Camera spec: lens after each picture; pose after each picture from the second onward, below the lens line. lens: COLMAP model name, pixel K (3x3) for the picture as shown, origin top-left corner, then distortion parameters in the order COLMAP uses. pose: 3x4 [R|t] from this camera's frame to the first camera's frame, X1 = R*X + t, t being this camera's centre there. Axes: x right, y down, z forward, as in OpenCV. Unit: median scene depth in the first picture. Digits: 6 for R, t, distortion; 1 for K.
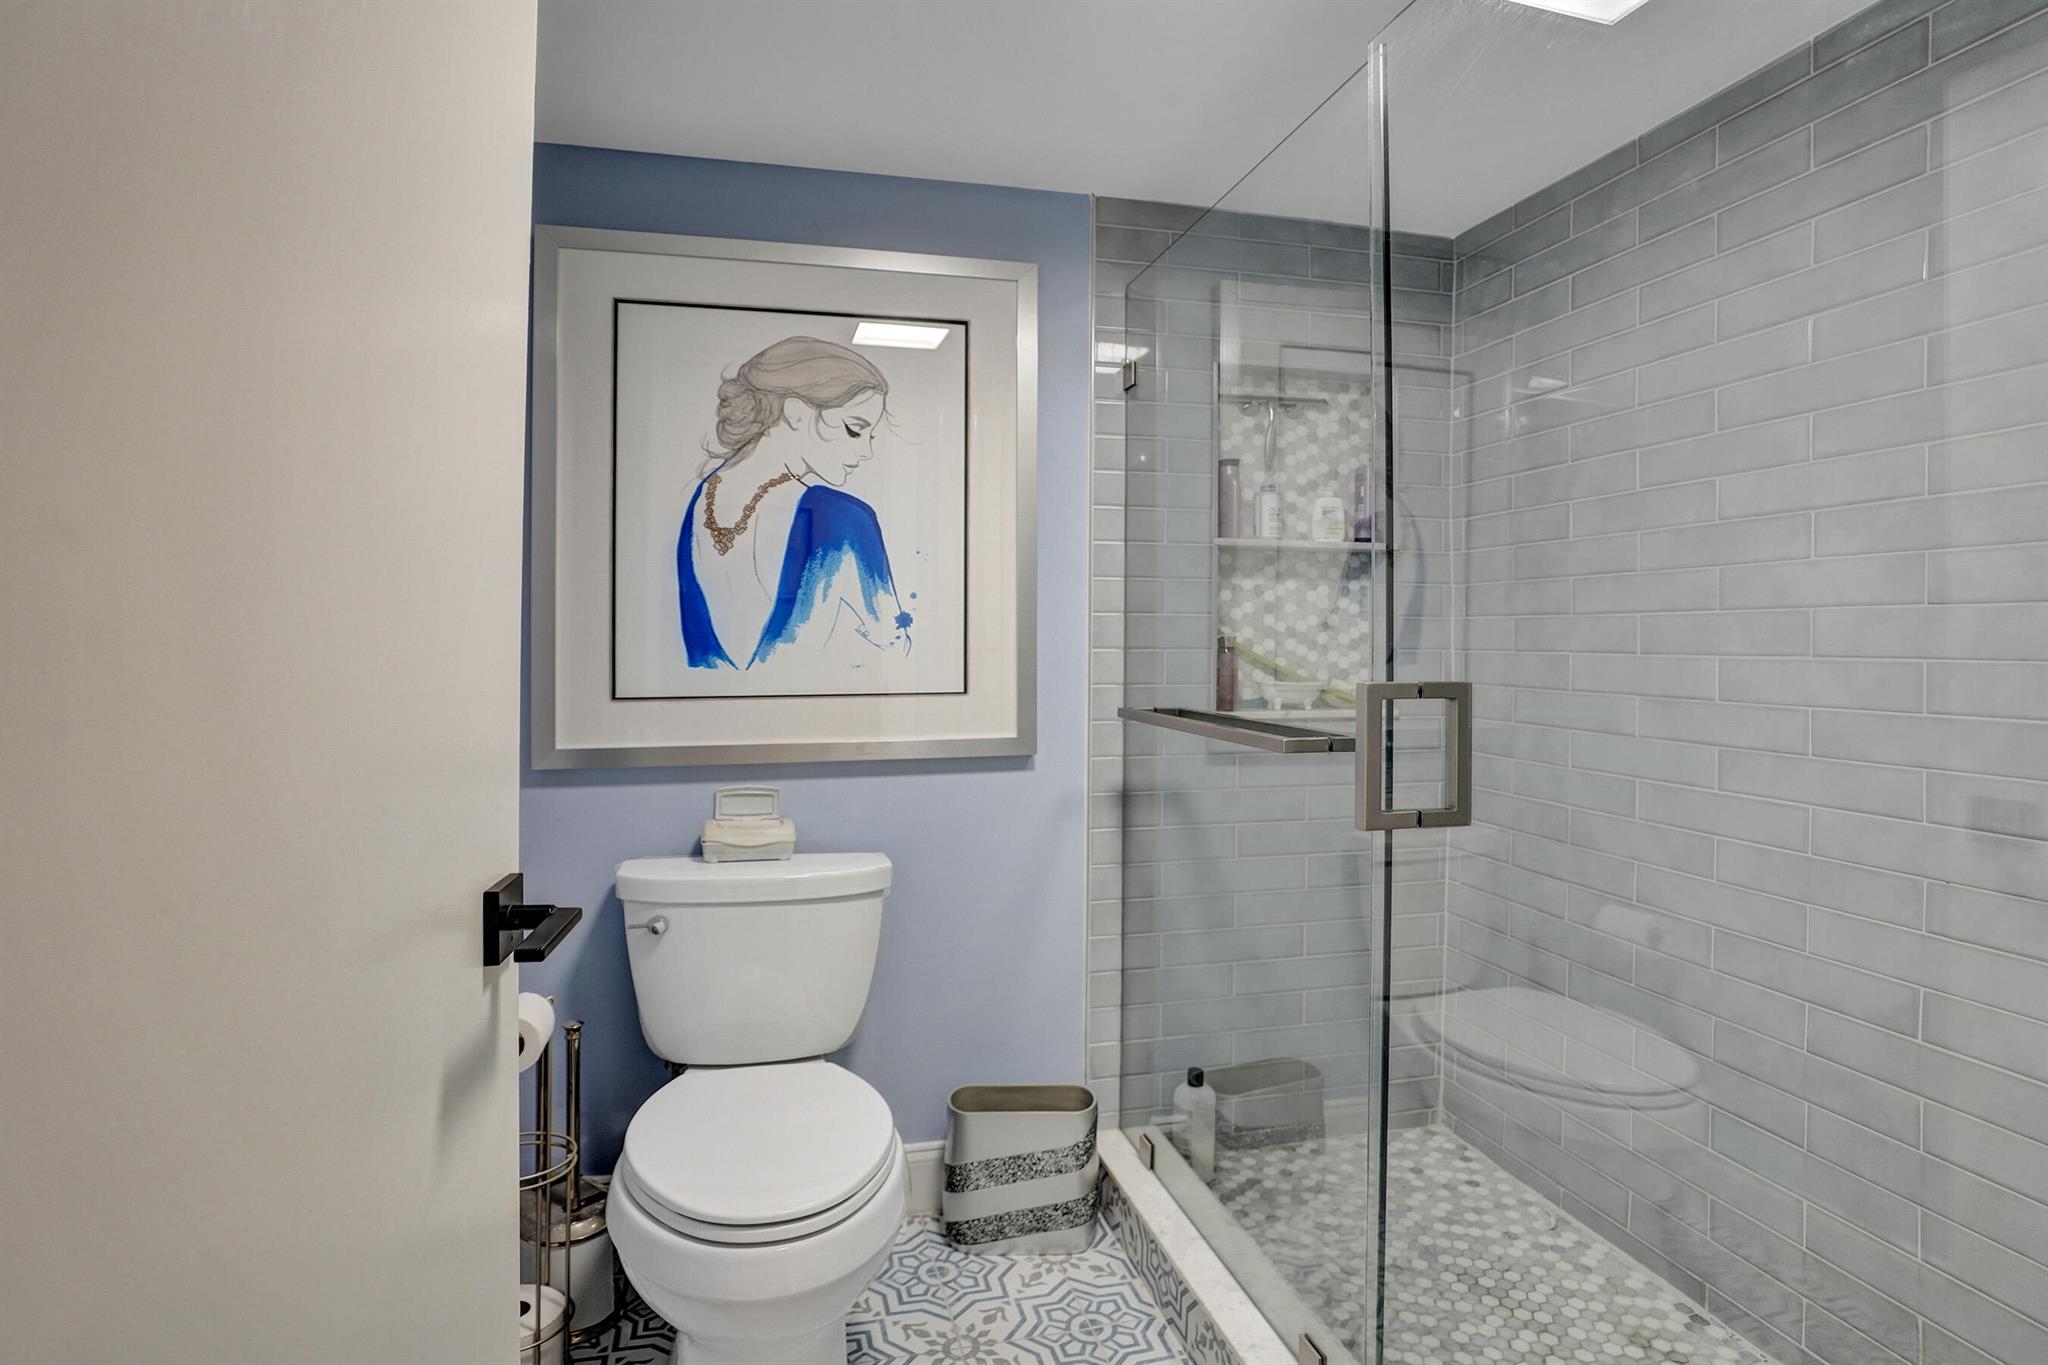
lens RADIAL K [[1097.7, 0, 1044.6], [0, 1097.7, 612.5], [0, 0, 1]] dist [-0.032557, 0.000539]
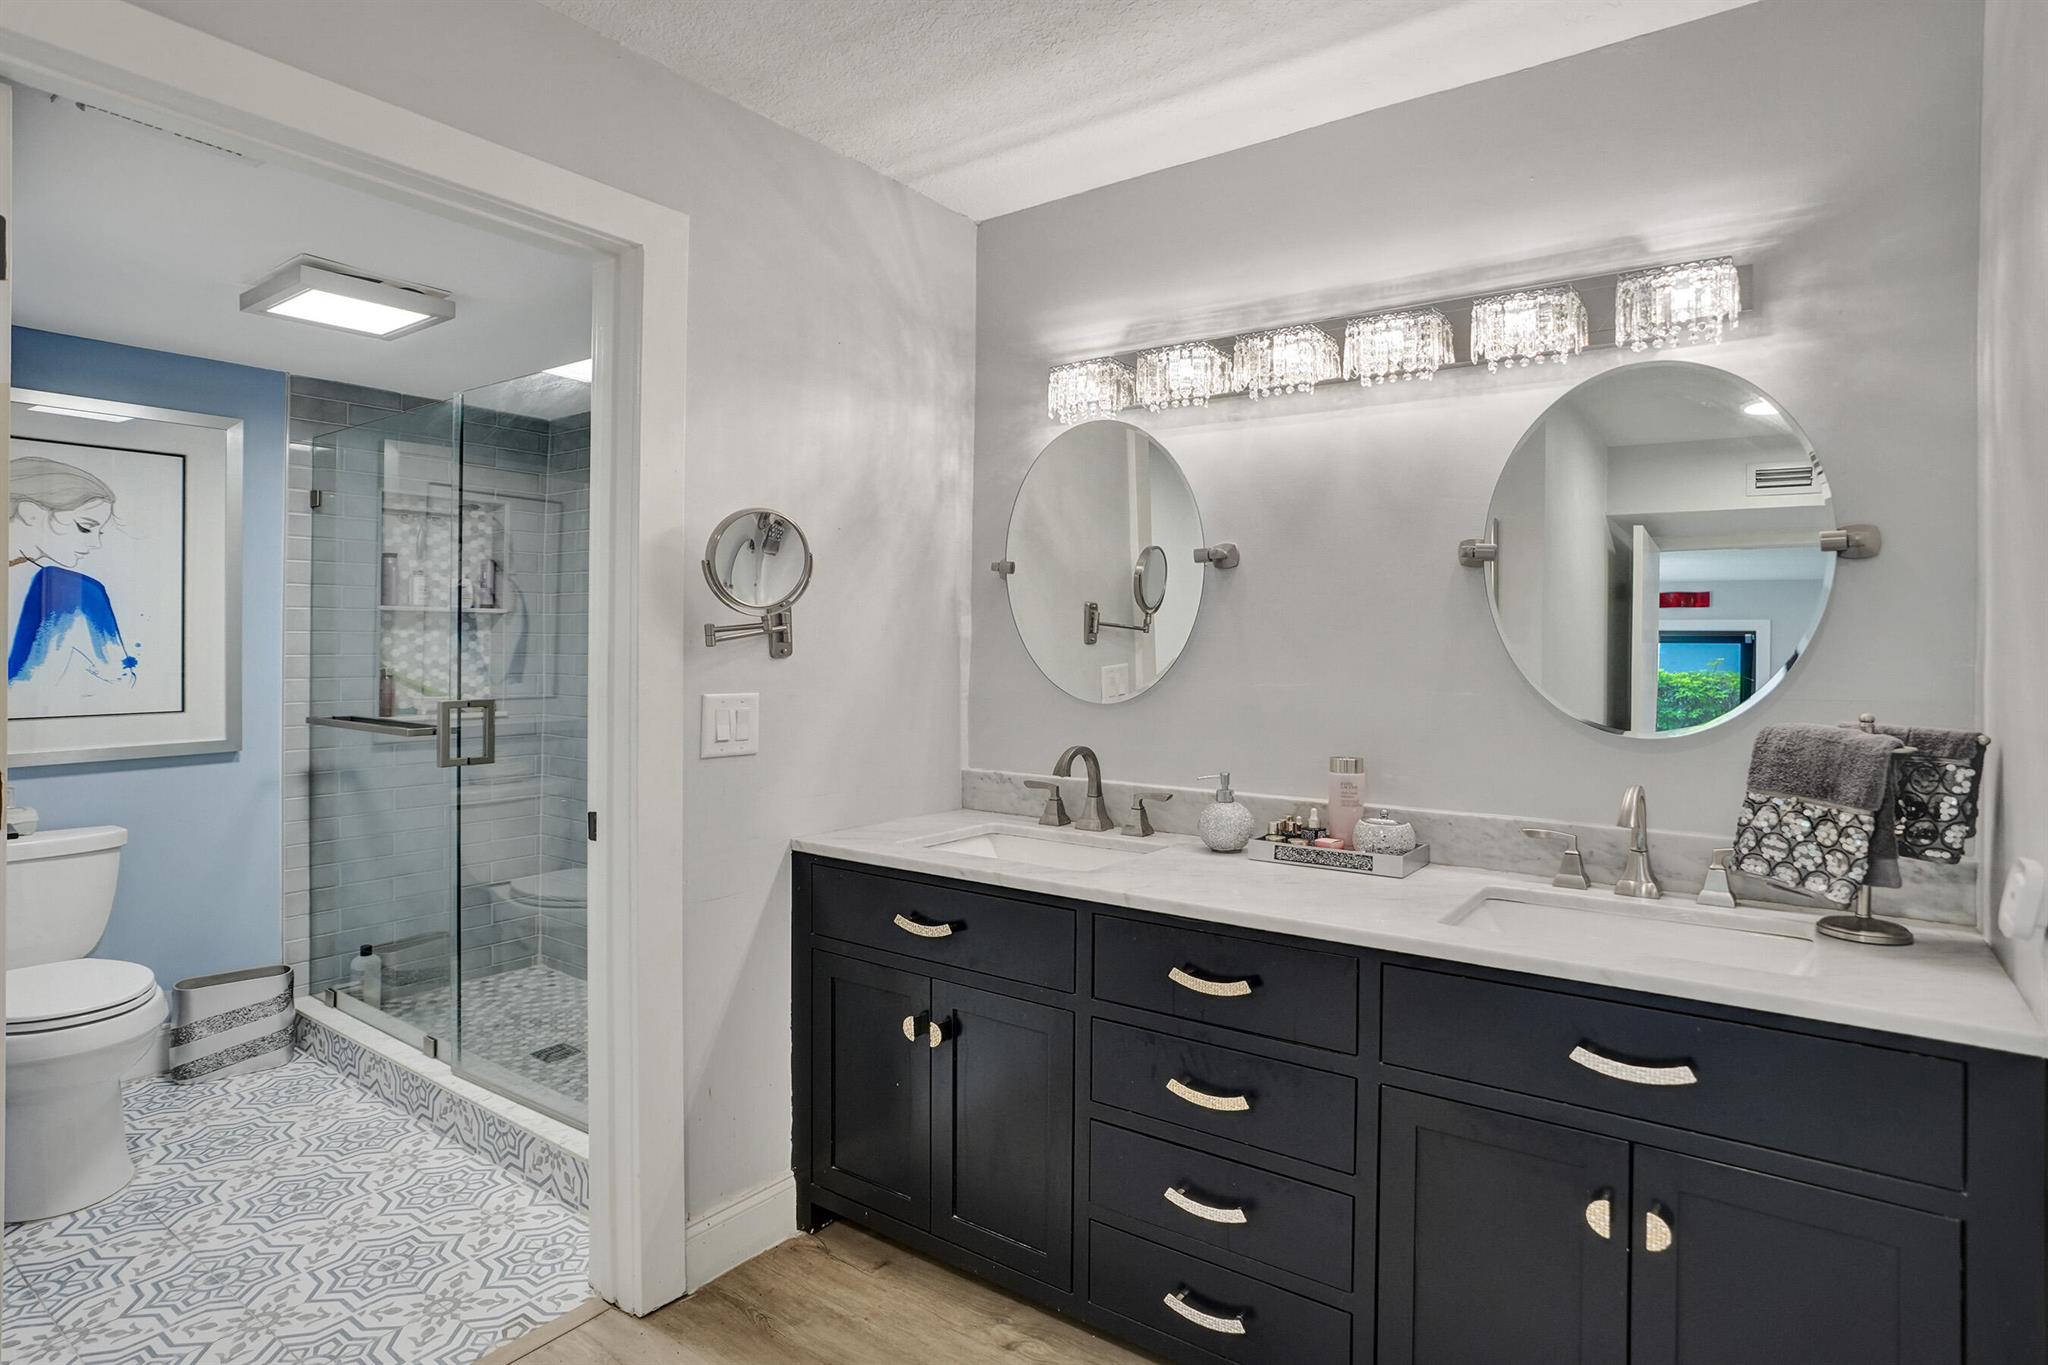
lens RADIAL K [[1071.4, 0, 1033.6], [0, 1071.4, 646.7], [0, 0, 1]] dist [-0.067020, 0.030448]
pose [[0.773135, -0.002121, 0.634238, -0.070698], [-0.018626, 0.999487, 0.026048, -0.067354], [-0.633968, -0.031952, 0.772699, -0.754079]]
